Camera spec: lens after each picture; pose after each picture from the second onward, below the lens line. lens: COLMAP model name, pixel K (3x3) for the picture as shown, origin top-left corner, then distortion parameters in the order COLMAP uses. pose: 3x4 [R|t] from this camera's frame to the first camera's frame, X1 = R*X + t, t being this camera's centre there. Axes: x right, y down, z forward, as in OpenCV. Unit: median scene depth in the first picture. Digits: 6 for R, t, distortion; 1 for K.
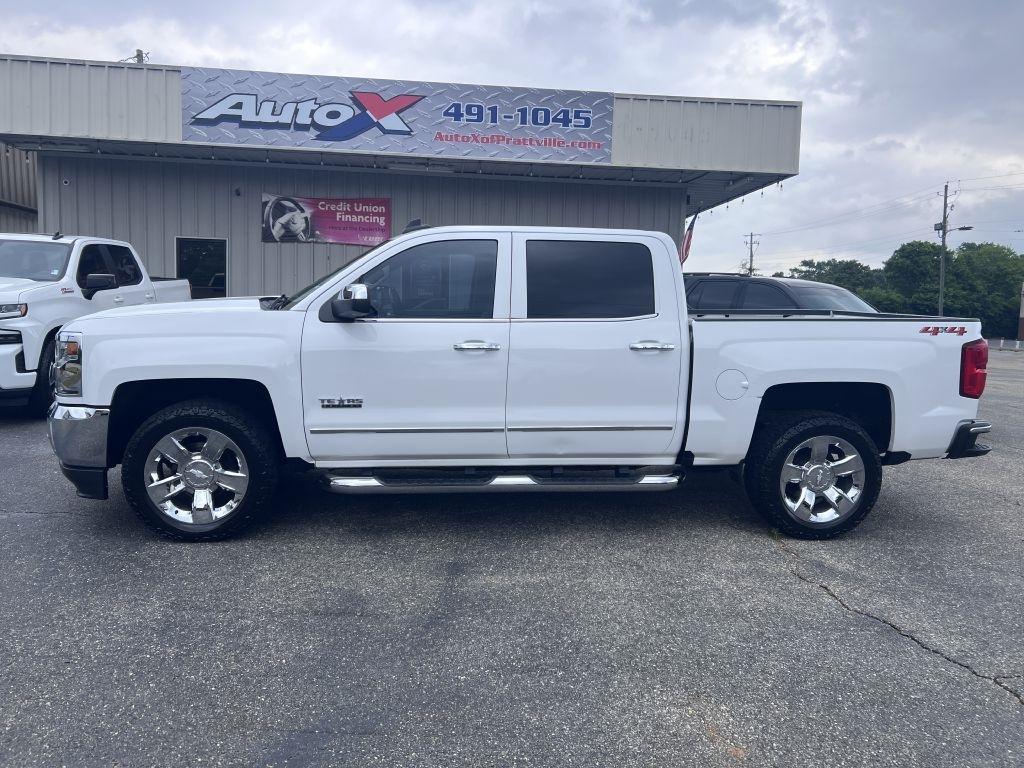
lens RADIAL K [[758.9, 0, 507.6], [0, 758.9, 382.0], [0, 0, 1]] dist [0.043120, -0.043445]
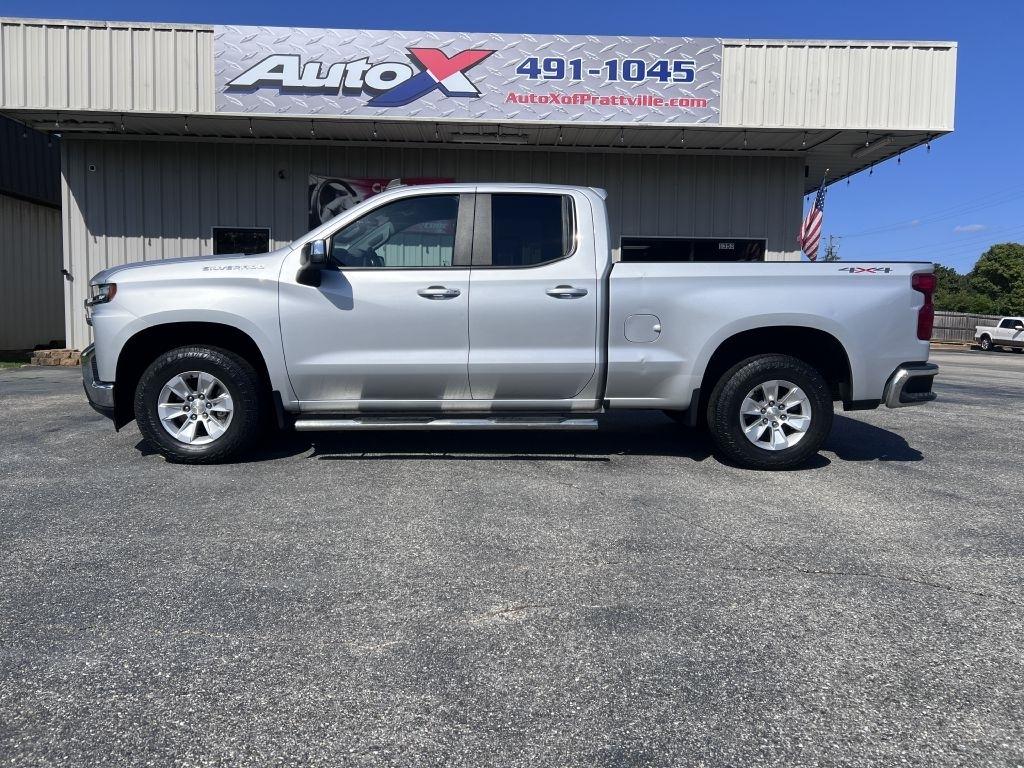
lens RADIAL K [[759.7, 0, 513.1], [0, 759.7, 383.6], [0, 0, 1]] dist [0.041376, -0.041682]
pose [[0.997256, -0.007577, -0.073636, -0.028844], [0.006407, 0.999850, -0.016111, 0.006684], [0.073747, 0.015595, 0.997155, 0.164583]]
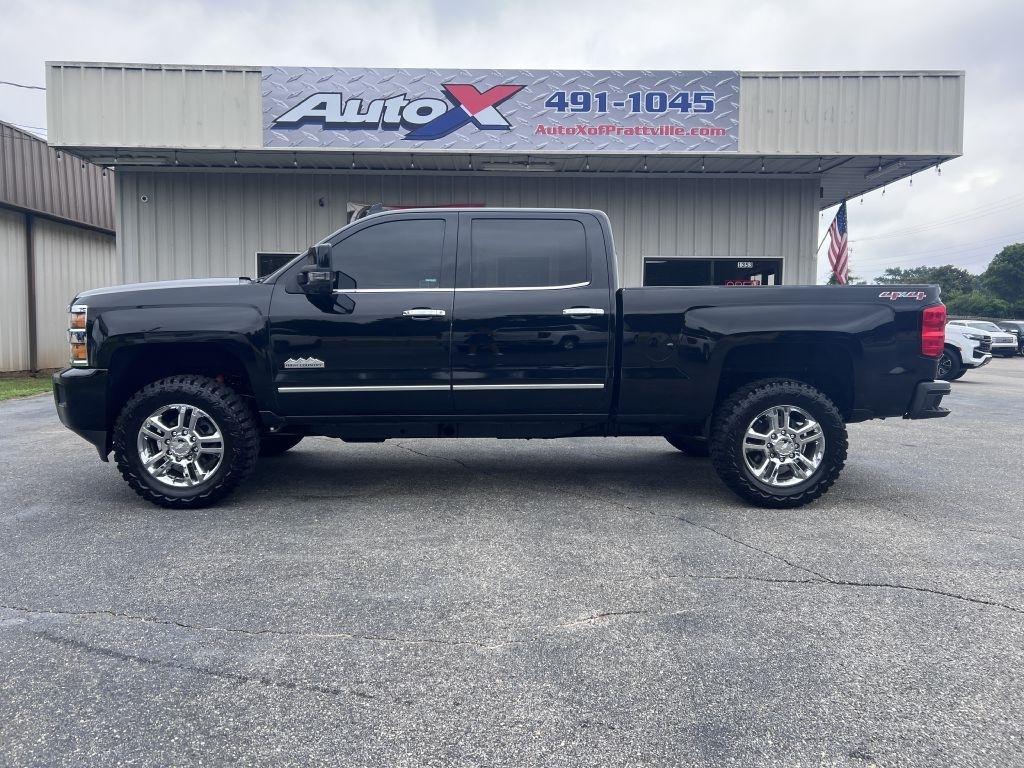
lens RADIAL K [[759.5, 0, 511.7], [0, 759.5, 380.1], [0, 0, 1]] dist [0.041340, -0.042648]
pose [[0.995845, -0.016300, -0.089597, -0.048760], [0.014021, 0.999563, -0.026005, -0.007129], [0.089982, 0.024641, 0.995639, 0.116904]]
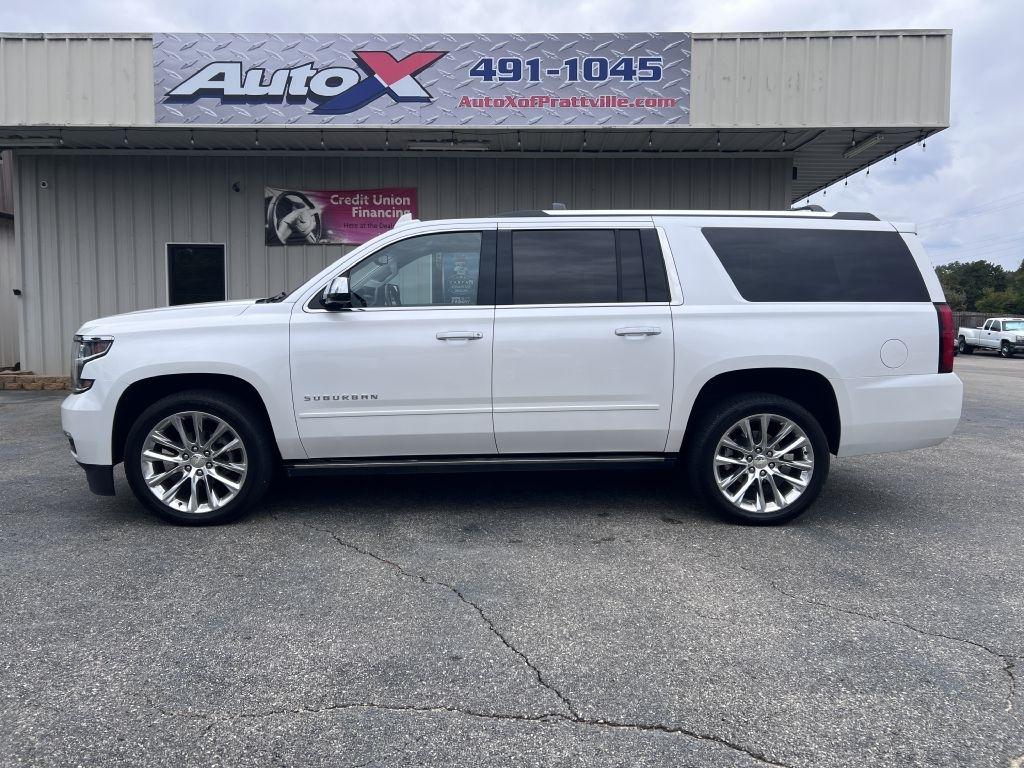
lens RADIAL K [[759.0, 0, 514.8], [0, 759.0, 383.7], [0, 0, 1]] dist [0.041699, -0.041824]
pose [[0.992656, -0.014286, -0.120123, 0.051253], [0.012123, 0.999751, -0.018717, -0.015228], [0.120361, 0.017123, 0.992583, 0.227330]]
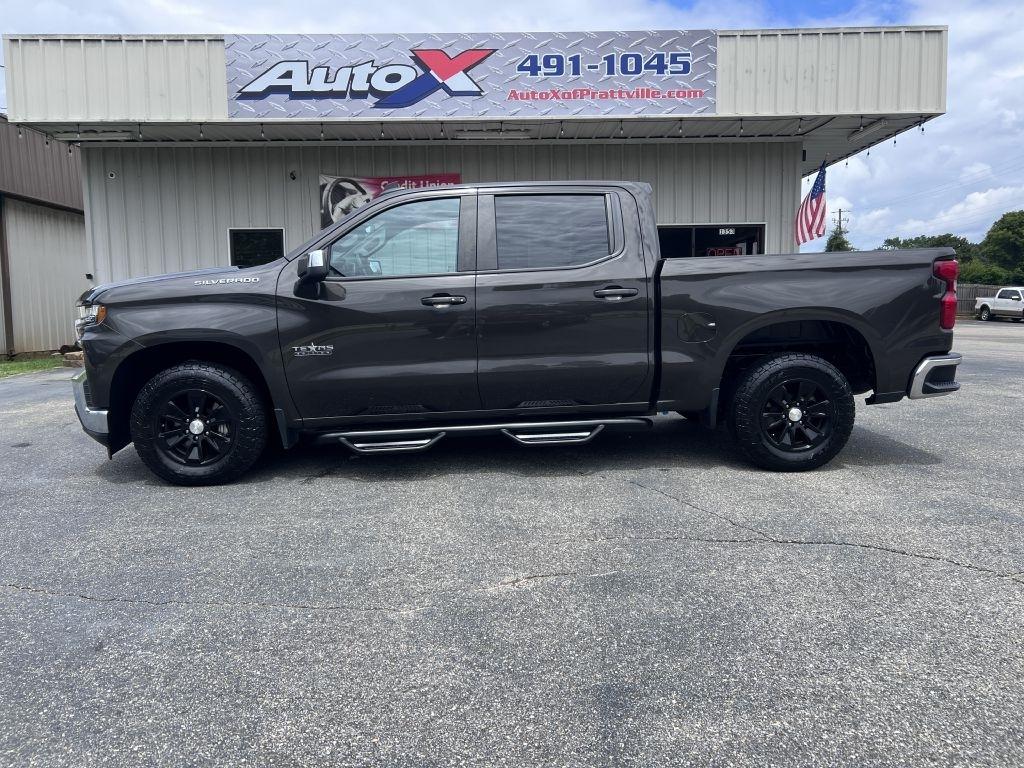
lens RADIAL K [[760.6, 0, 512.5], [0, 760.6, 382.4], [0, 0, 1]] dist [0.039741, -0.039676]
pose [[0.995415, -0.033727, -0.089510, -0.024093], [0.034247, 0.999404, 0.004279, 0.000886], [0.089313, -0.007325, 0.995977, 0.130752]]
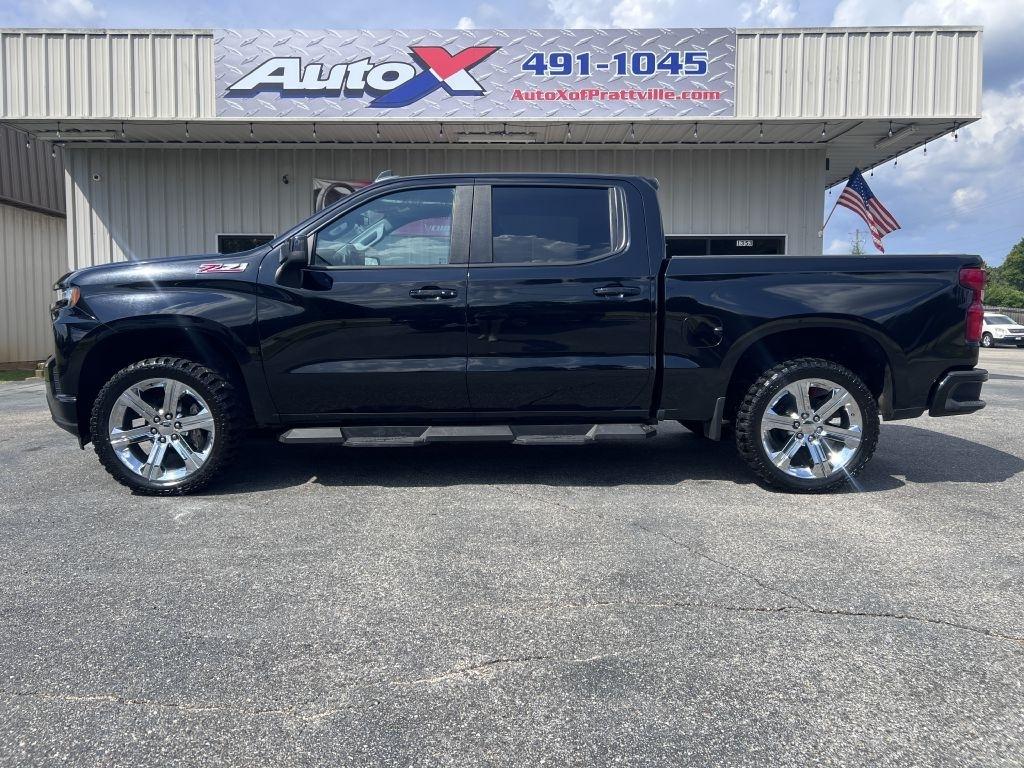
lens RADIAL K [[764.1, 0, 512.6], [0, 764.1, 377.3], [0, 0, 1]] dist [0.037206, -0.039780]
pose [[0.994307, -0.022609, -0.104129, -0.016698], [0.019941, 0.999447, -0.026594, 0.001469], [0.104672, 0.024366, 0.994208, 0.189787]]
